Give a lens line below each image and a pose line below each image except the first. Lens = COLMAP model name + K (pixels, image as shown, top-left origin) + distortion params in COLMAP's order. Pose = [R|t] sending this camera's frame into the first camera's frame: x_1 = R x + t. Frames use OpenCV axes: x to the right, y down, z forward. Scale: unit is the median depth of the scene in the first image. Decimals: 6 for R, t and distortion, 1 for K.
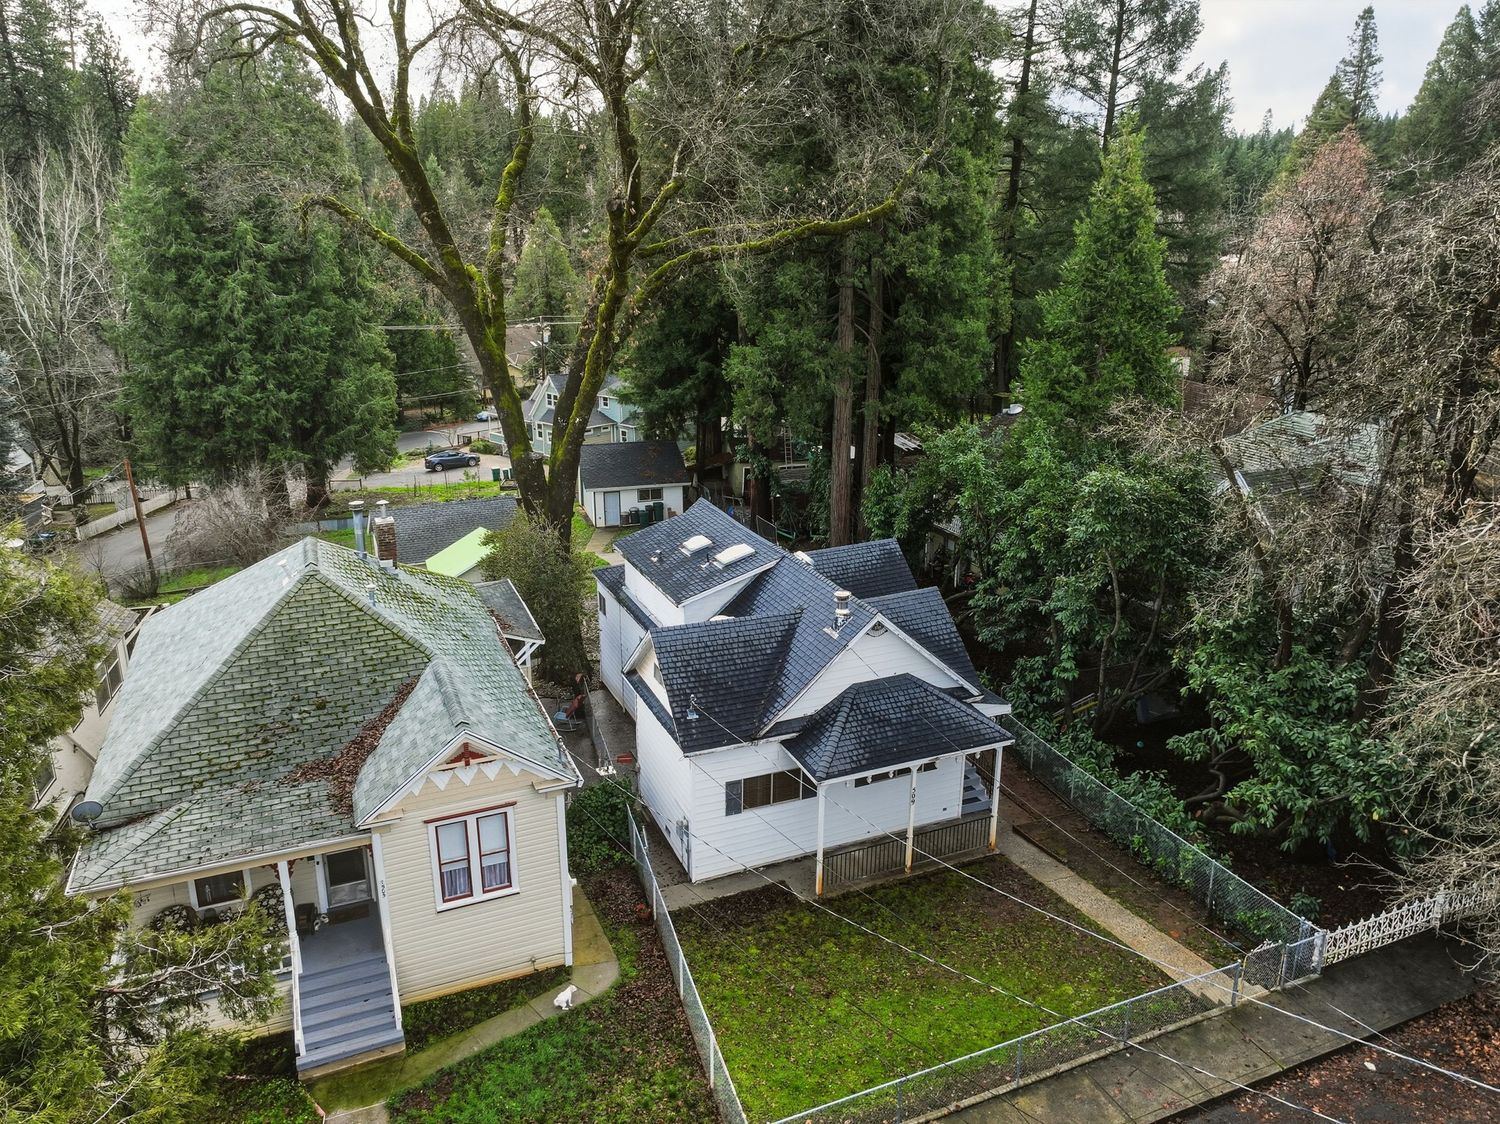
lens RADIAL K [[1056.9, 0, 742.8], [0, 1056.9, 560.5], [0, 0, 1]] dist [-0.000733, 0.014123]
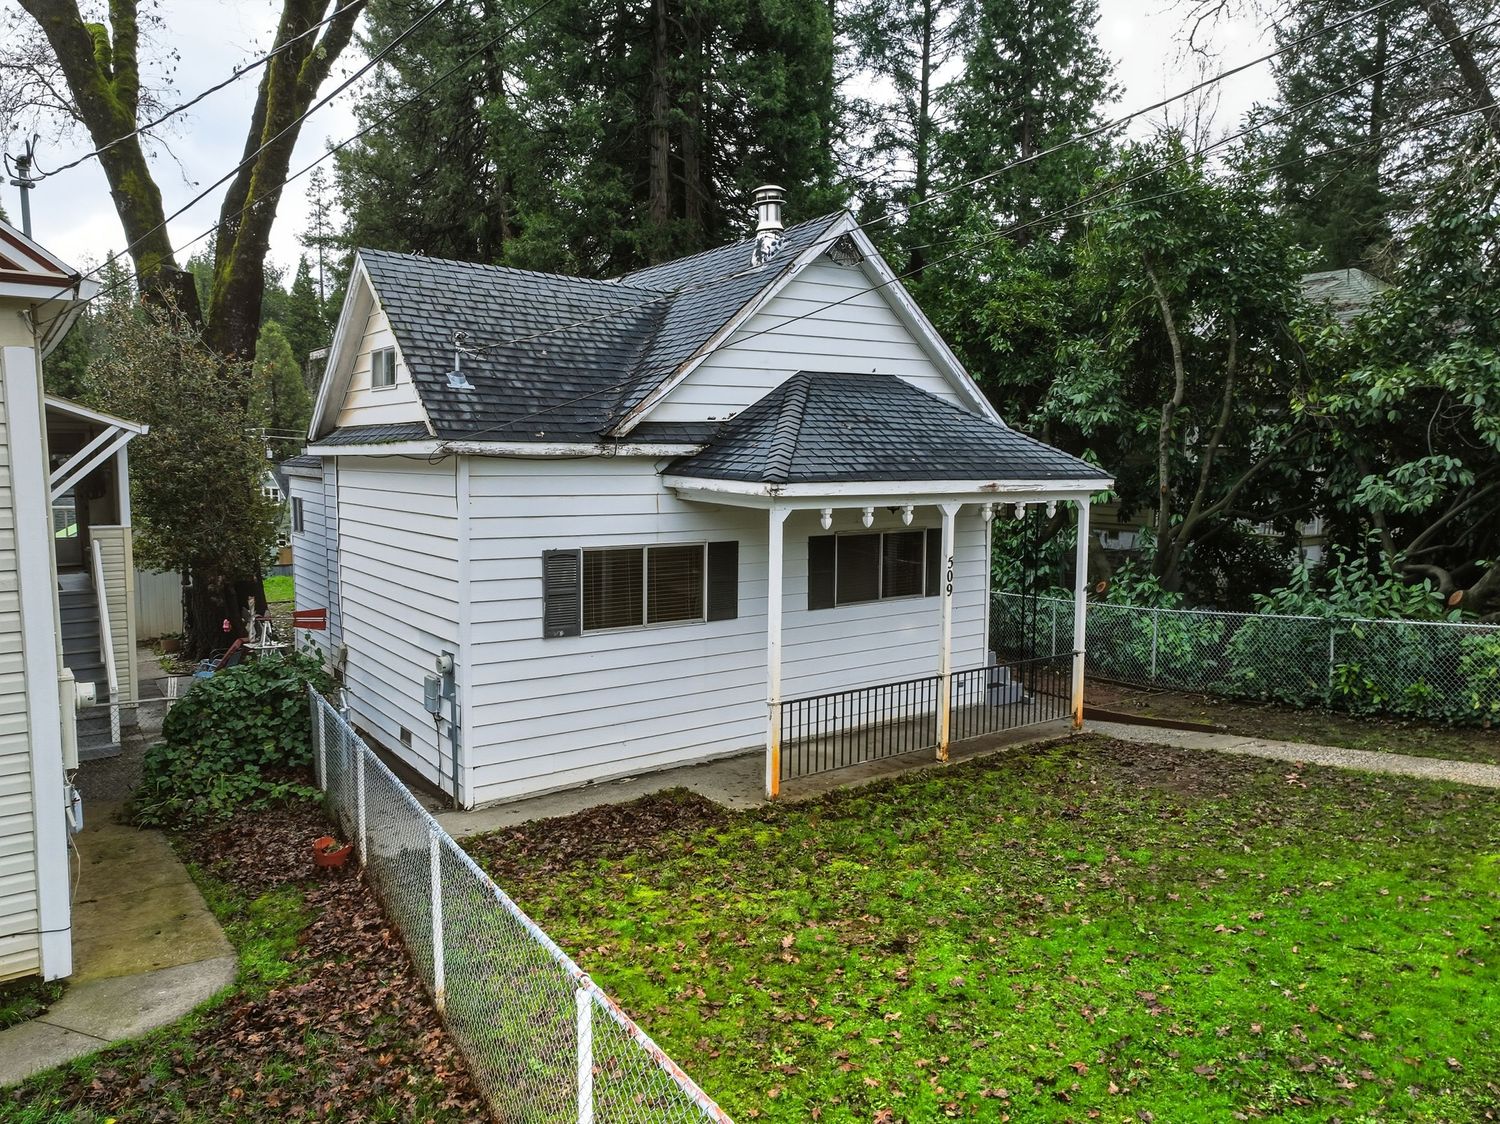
lens RADIAL K [[1056.9, 0, 745.8], [0, 1056.9, 563.8], [0, 0, 1]] dist [-0.000733, 0.014123]
pose [[0.974120, -0.022448, 0.224915, -0.031613], [0.067263, 0.978766, -0.193632, 0.295241], [-0.215793, 0.203749, 0.954945, 0.556651]]
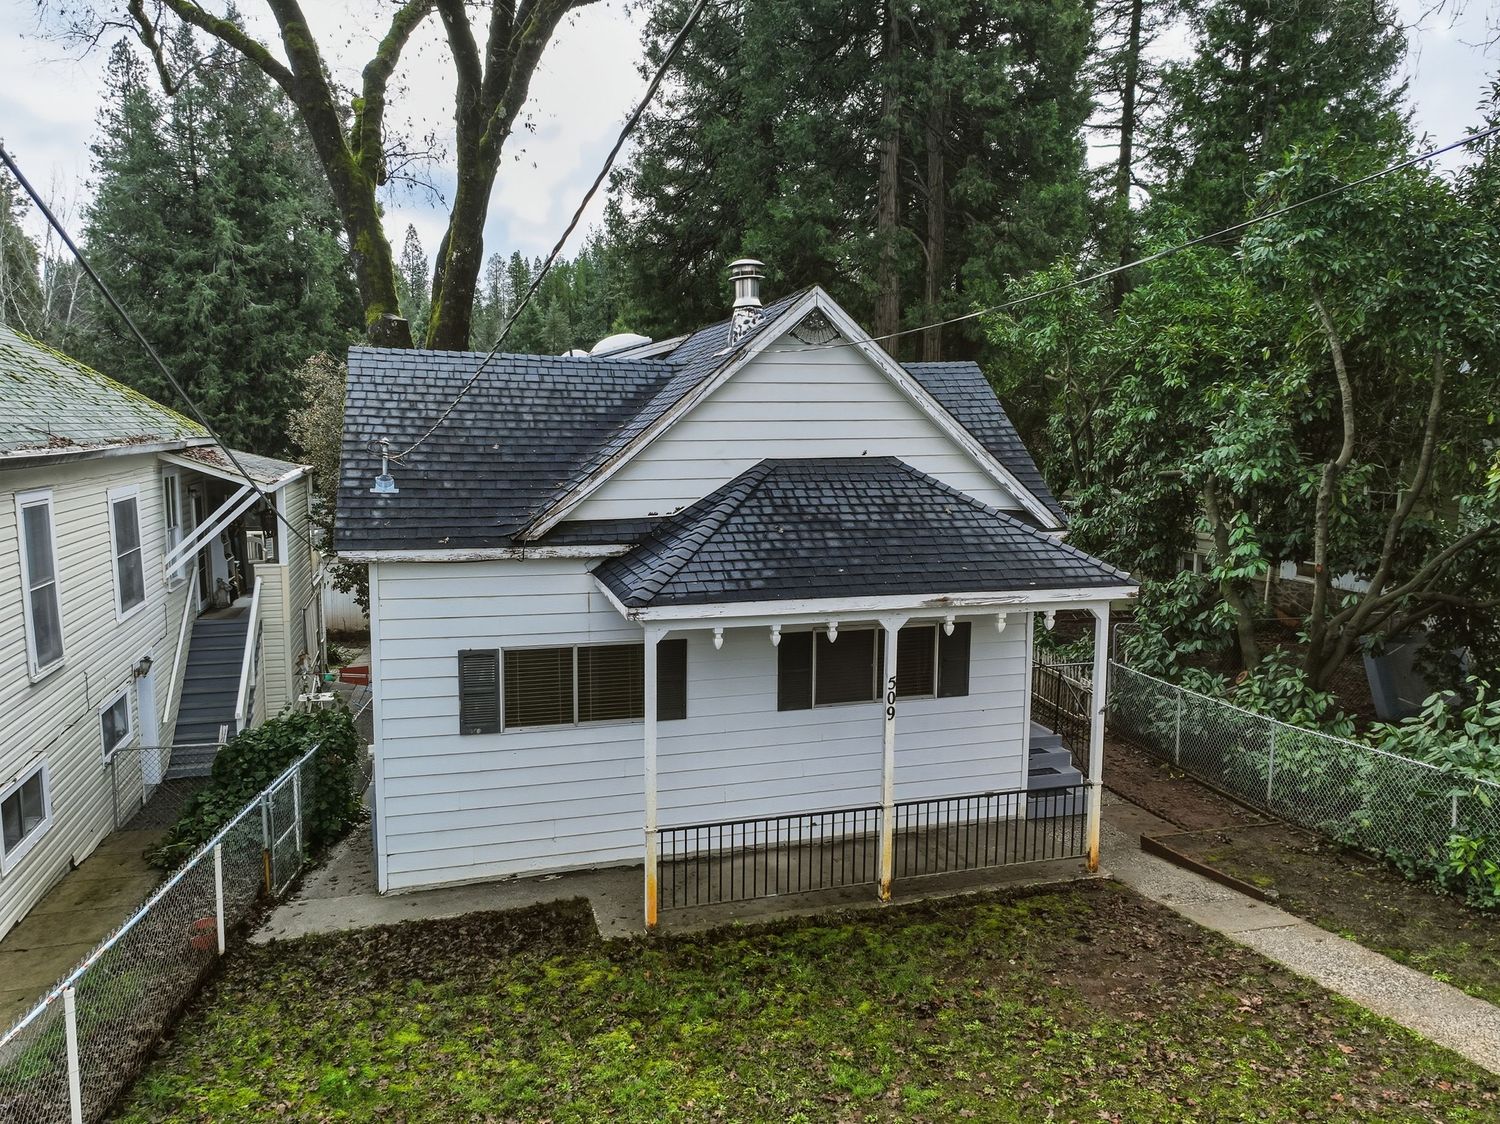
lens RADIAL K [[1056.9, 0, 748.6], [0, 1056.9, 556.4], [0, 0, 1]] dist [-0.000733, 0.014123]
pose [[0.994196, 0.014866, -0.106548, 0.145669], [-0.034058, 0.982957, -0.180651, 0.239629], [0.102046, 0.183232, 0.977759, 0.560156]]
